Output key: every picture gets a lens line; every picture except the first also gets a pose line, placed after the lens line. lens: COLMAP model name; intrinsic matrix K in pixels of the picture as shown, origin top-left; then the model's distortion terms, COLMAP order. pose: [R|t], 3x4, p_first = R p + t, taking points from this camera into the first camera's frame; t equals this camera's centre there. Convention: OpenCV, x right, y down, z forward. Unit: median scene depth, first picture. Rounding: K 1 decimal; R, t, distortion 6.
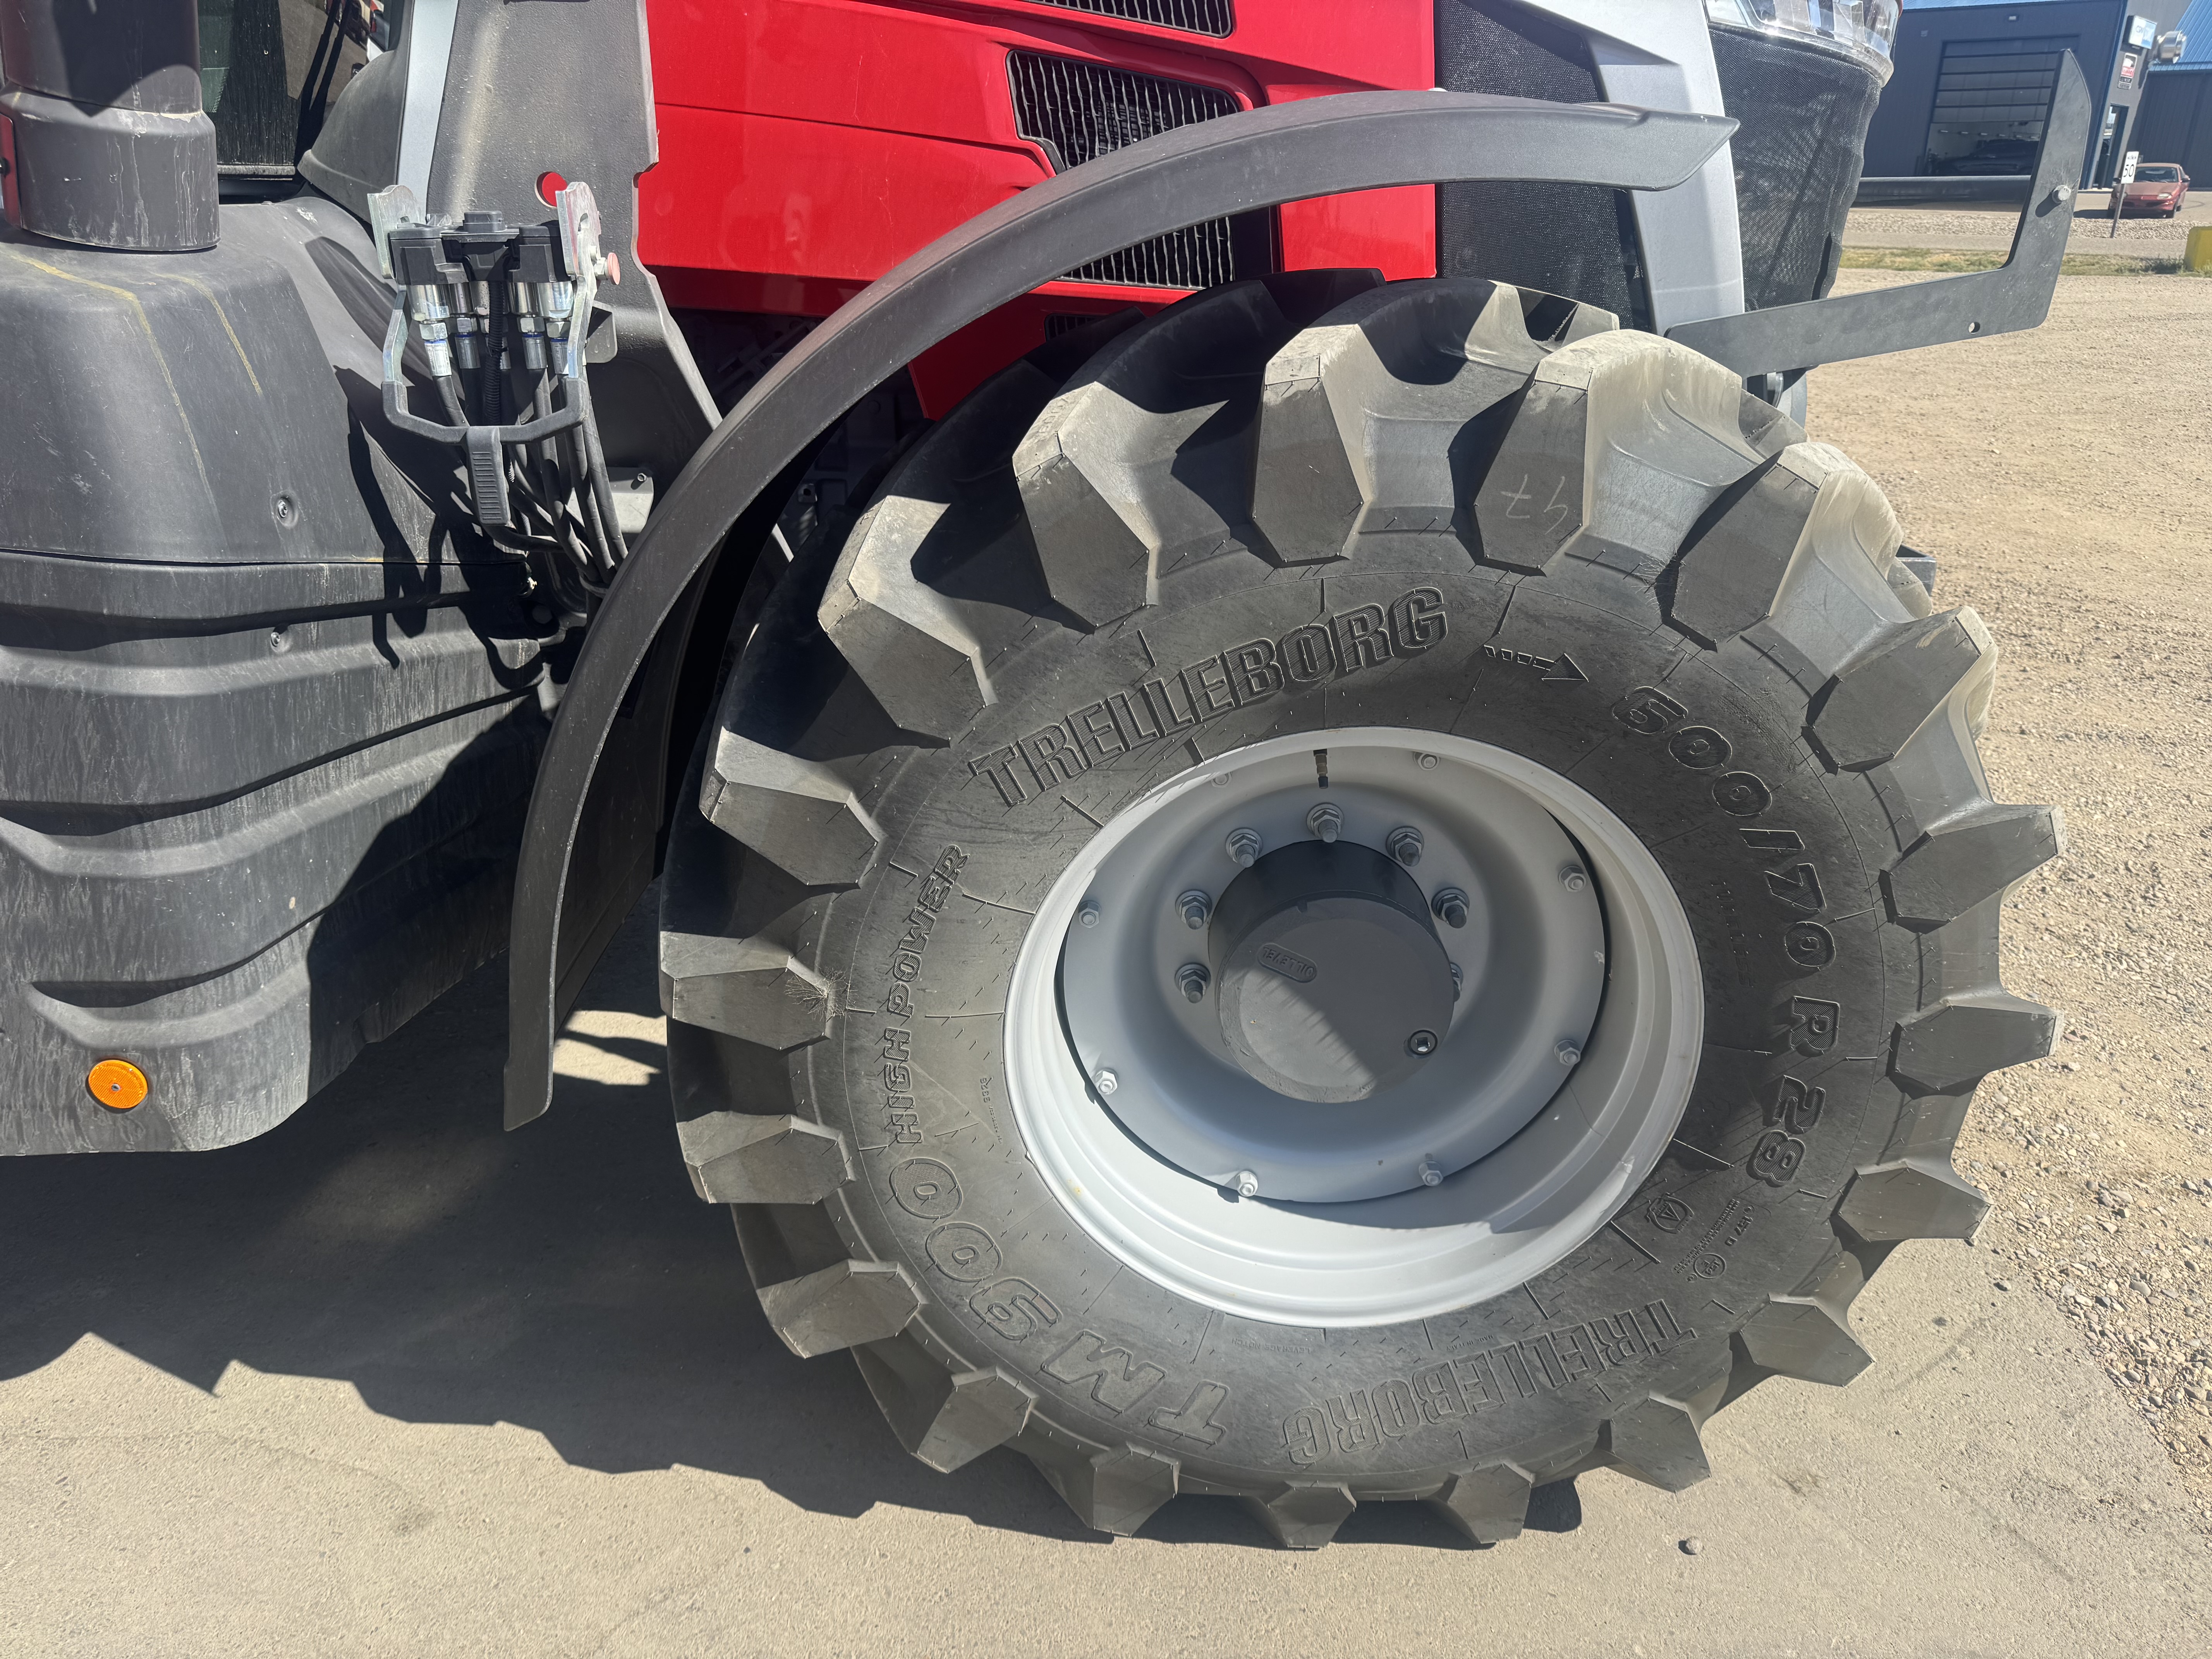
lens RADIAL K [[1558.3, 0, 1107.8], [0, 1558.3, 844.6], [0, 0, 1]] dist [0.011828, -0.024702]
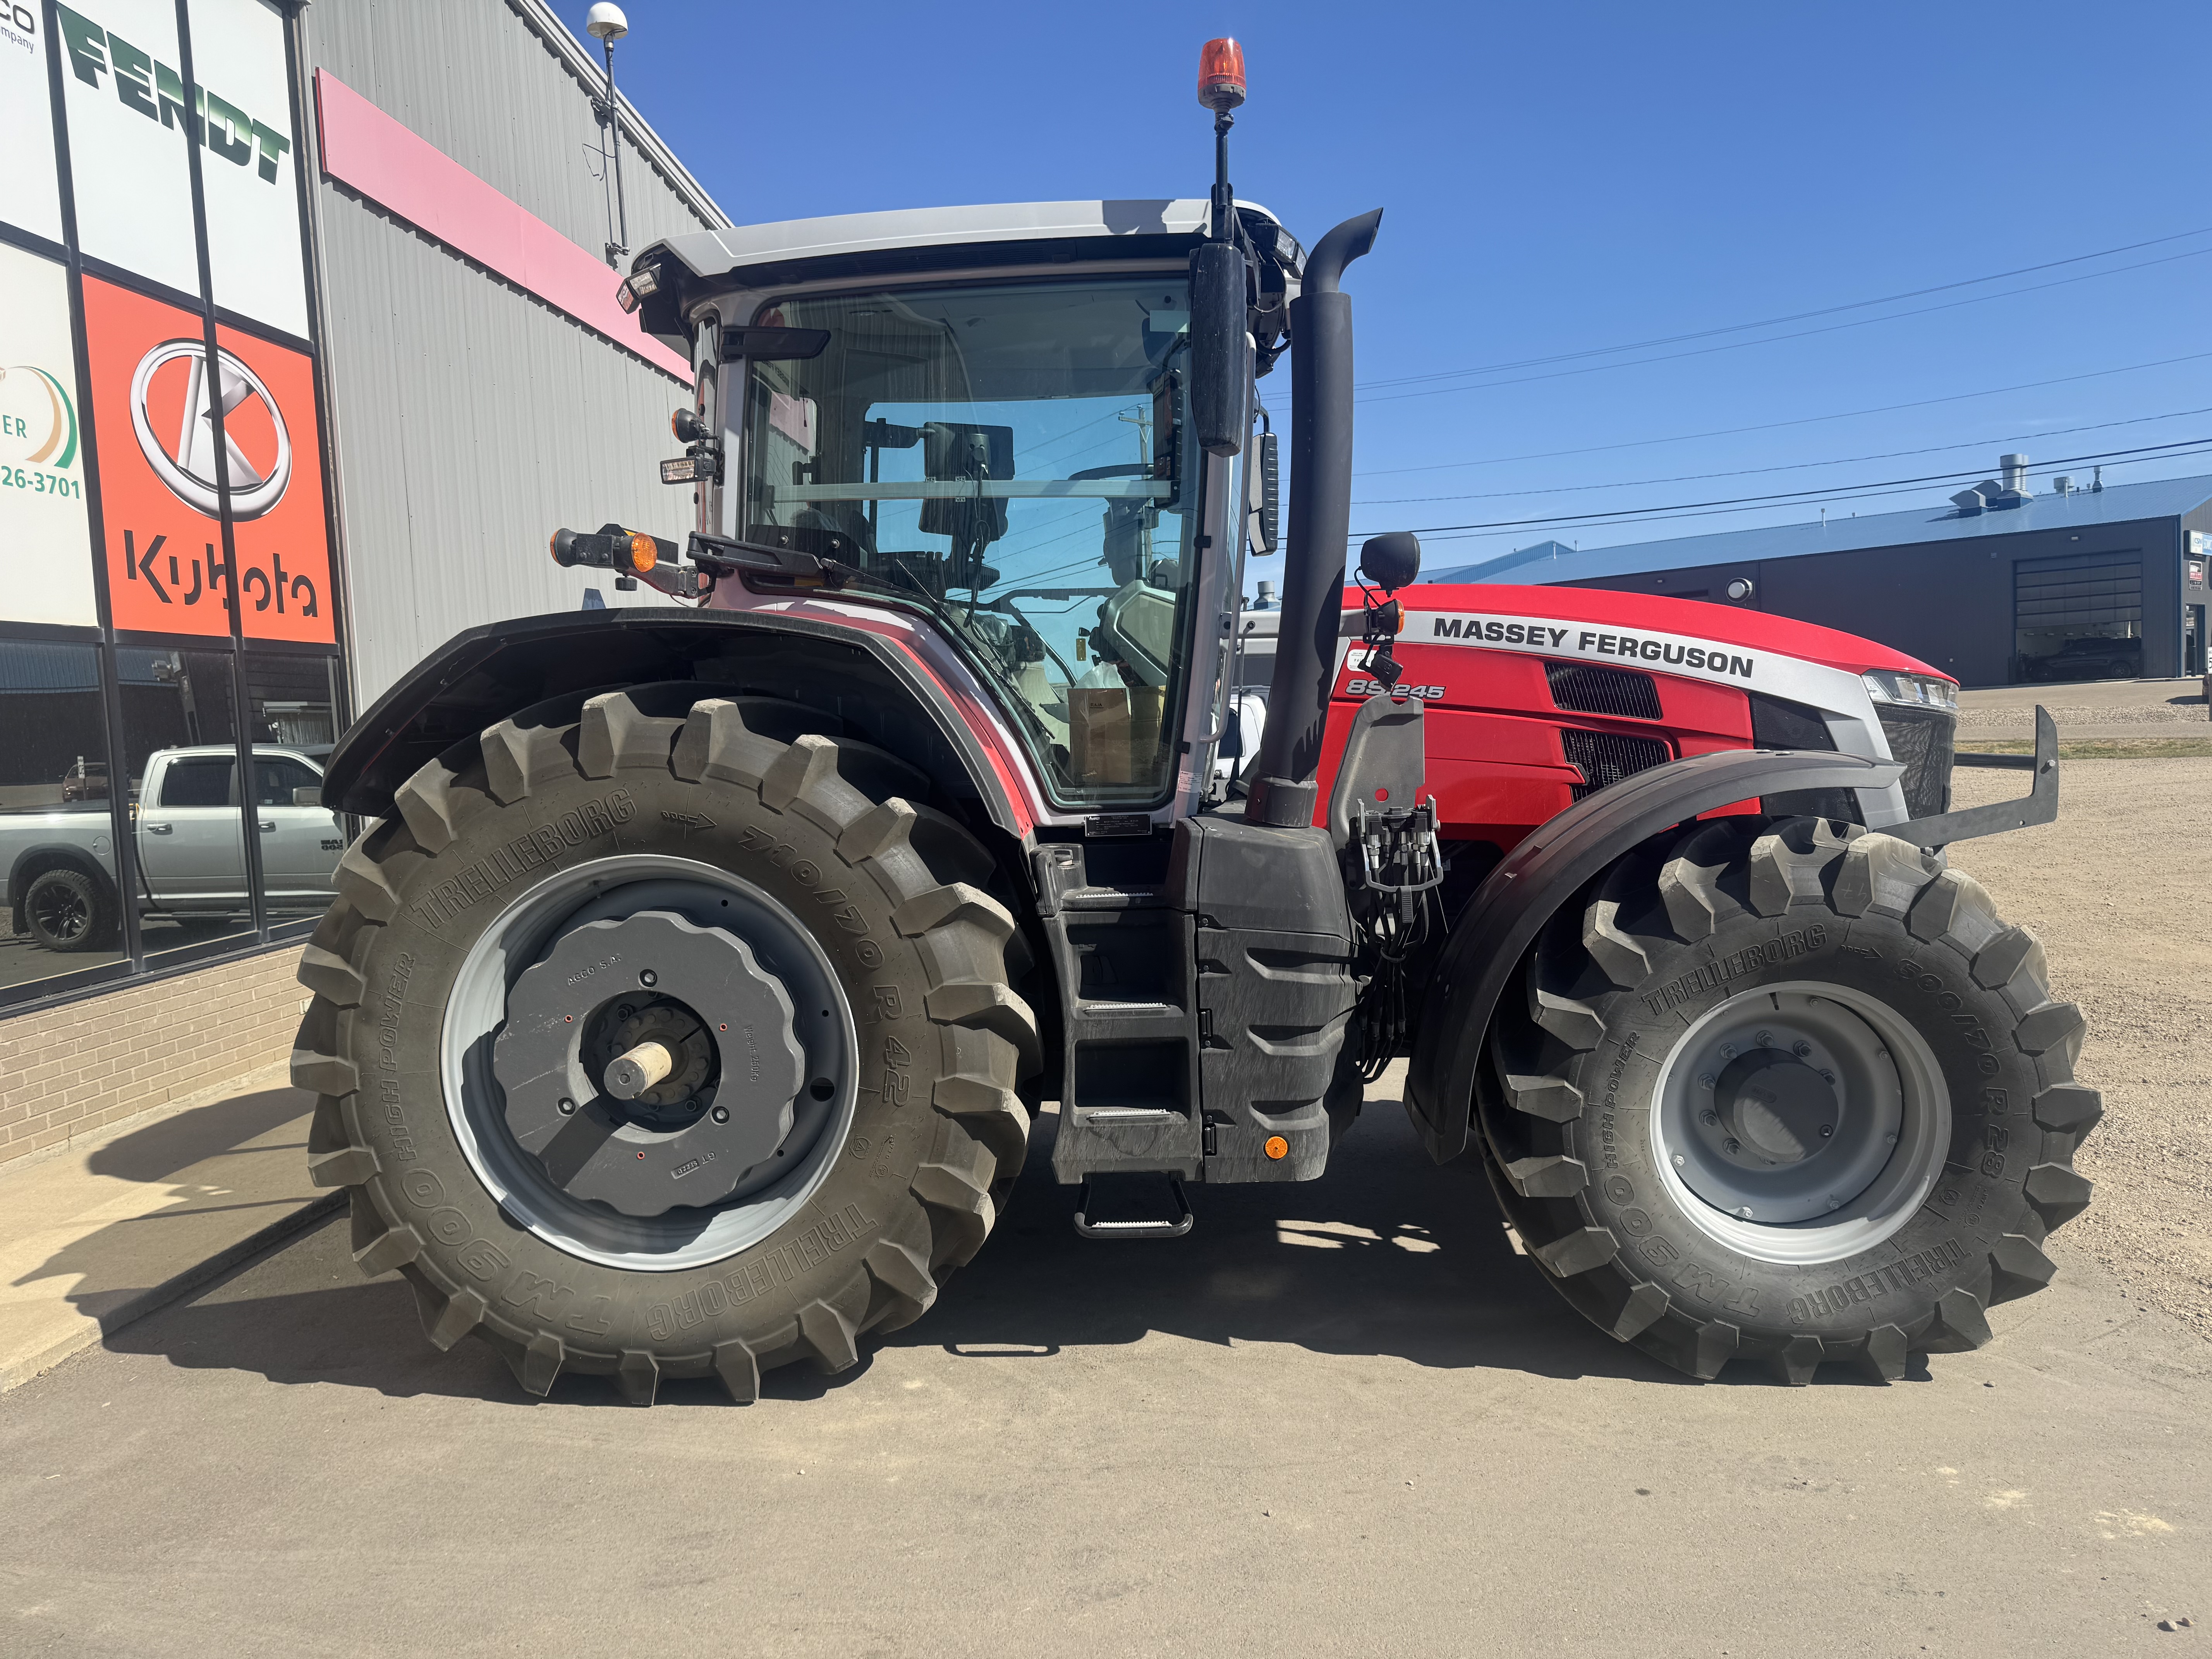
lens RADIAL K [[1558.3, 0, 1108.6], [0, 1558.3, 809.9], [0, 0, 1]] dist [0.011828, -0.024702]
pose [[0.995938, -0.036514, -0.082302, -0.682659], [0.007287, 0.943769, -0.330525, 0.462206], [0.089743, 0.328583, 0.940202, -1.496099]]
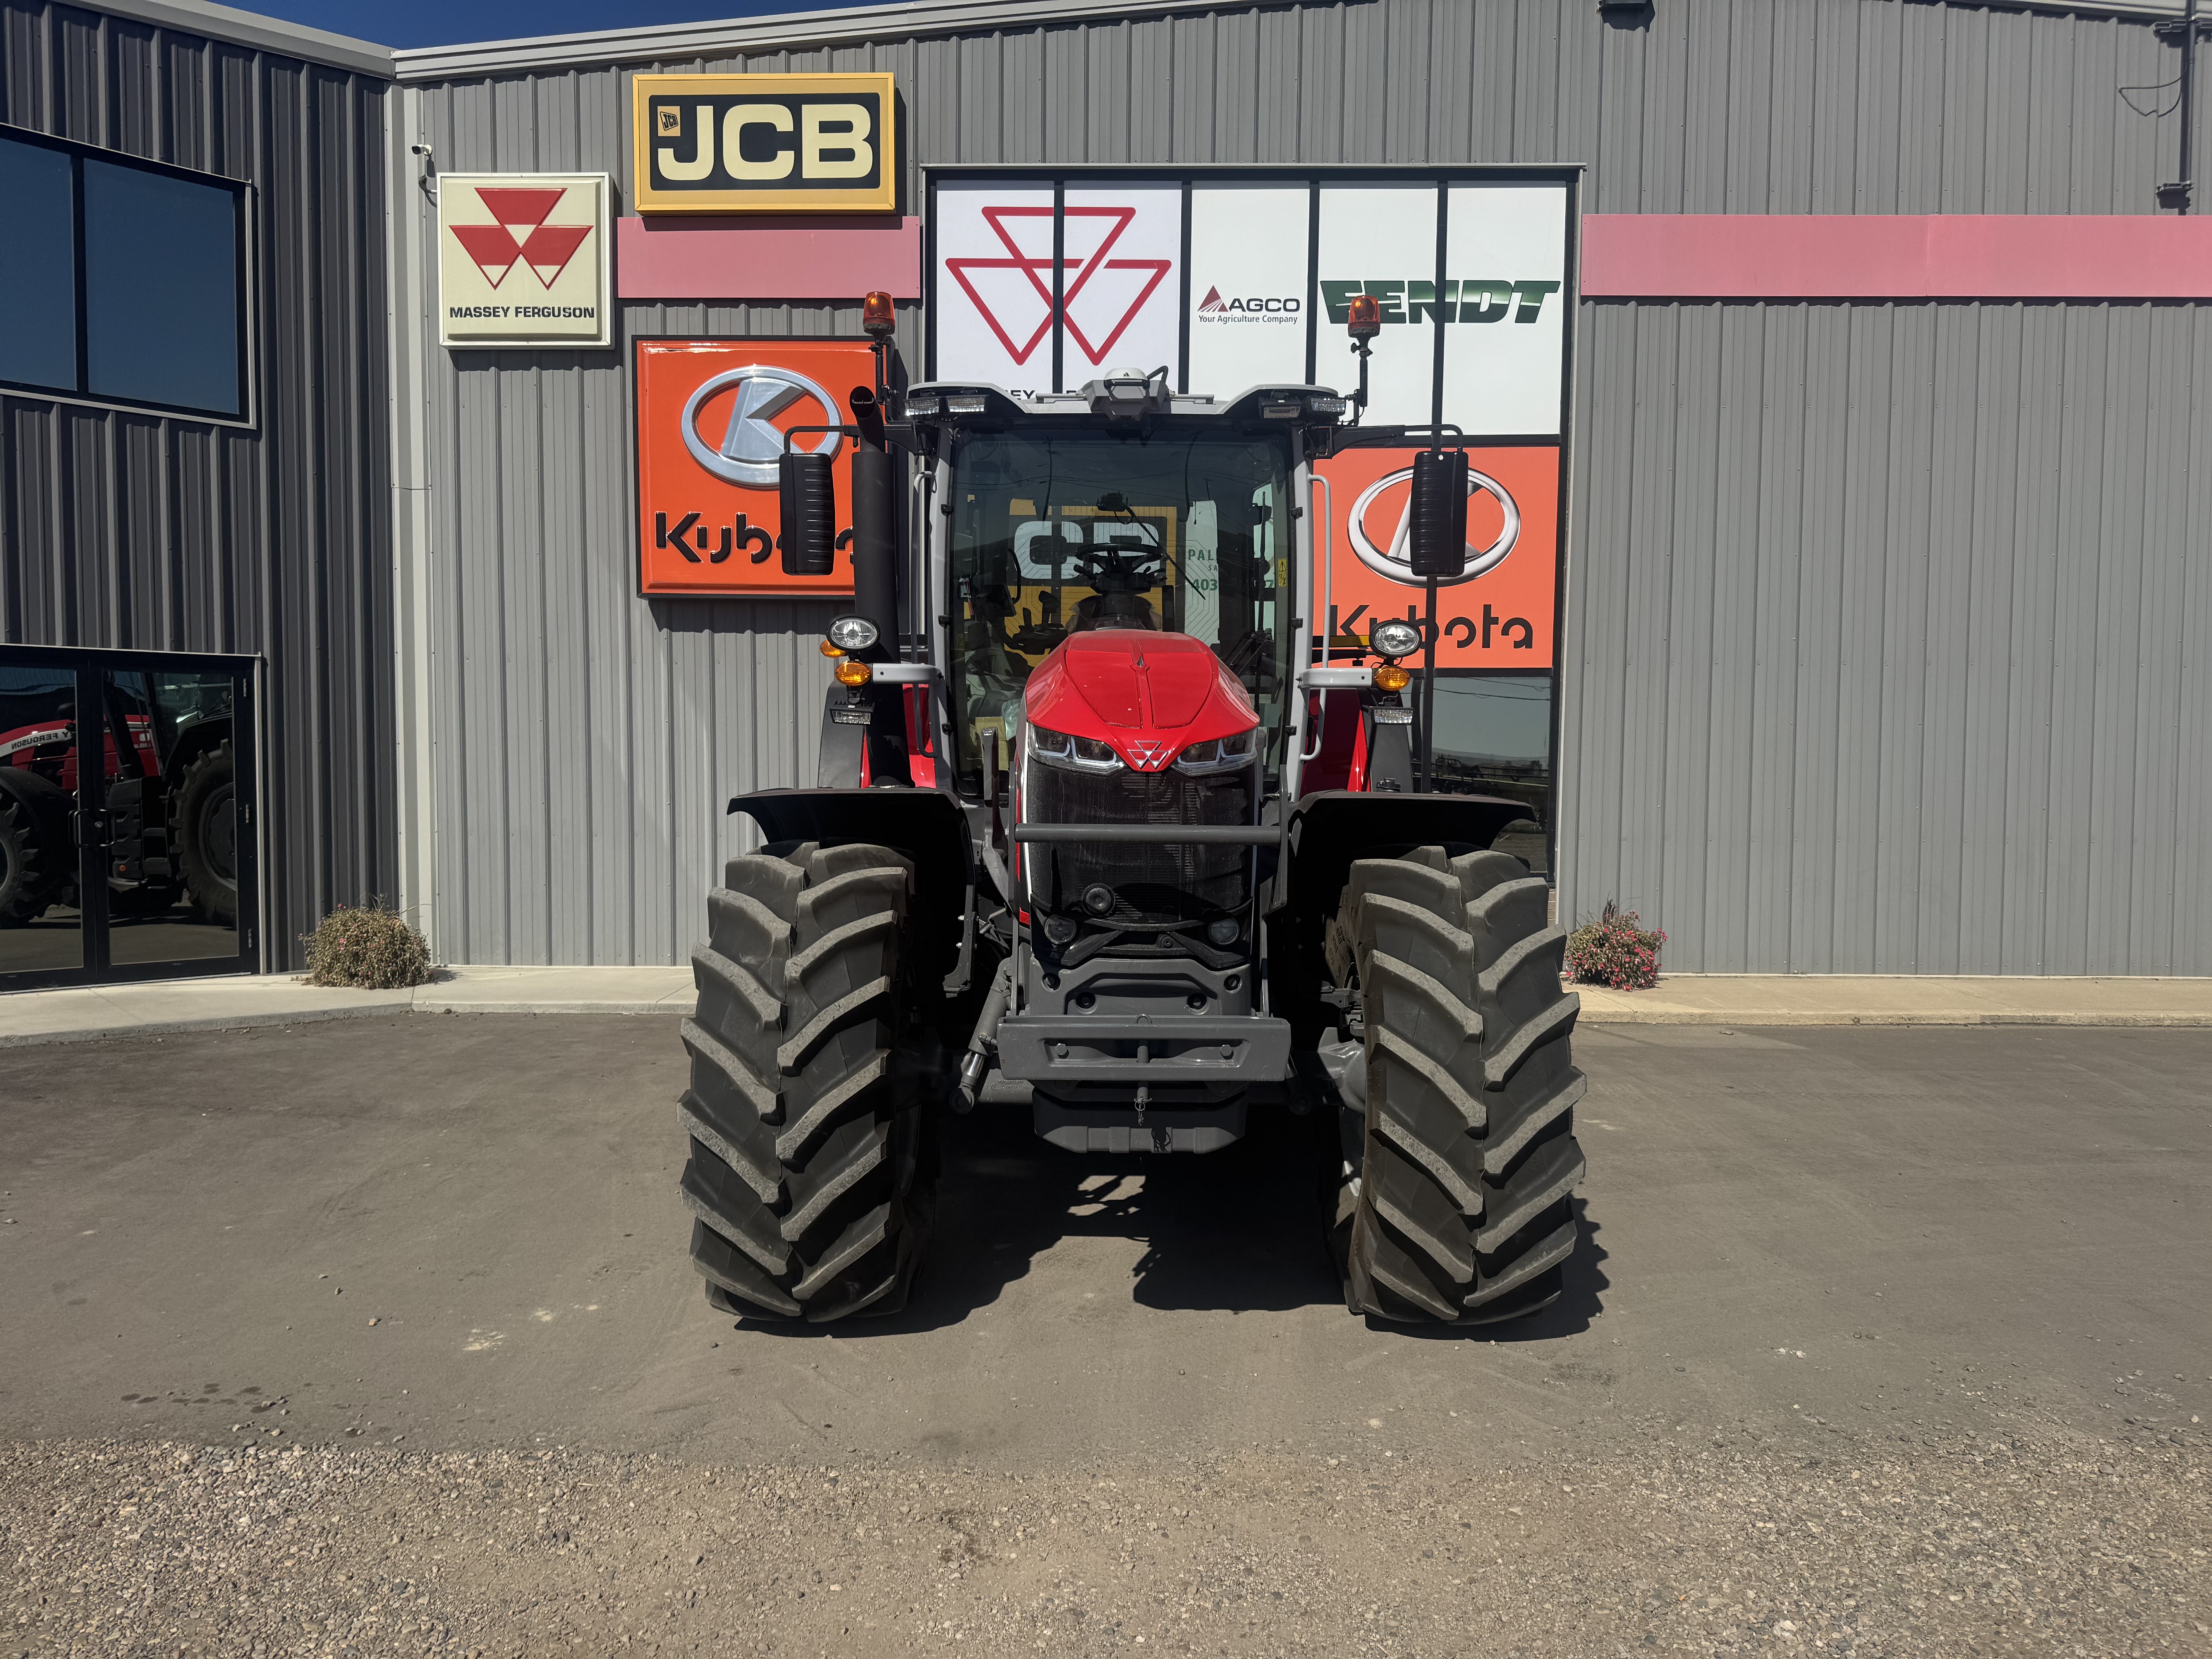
lens RADIAL K [[1558.3, 0, 1111.1], [0, 1558.3, 838.3], [0, 0, 1]] dist [0.011828, -0.024702]
pose [[-0.001724, 0.053851, -0.998547, 3.122547], [-0.391825, 0.918668, 0.050220, -0.716705], [0.920038, 0.391342, 0.019517, 1.393921]]
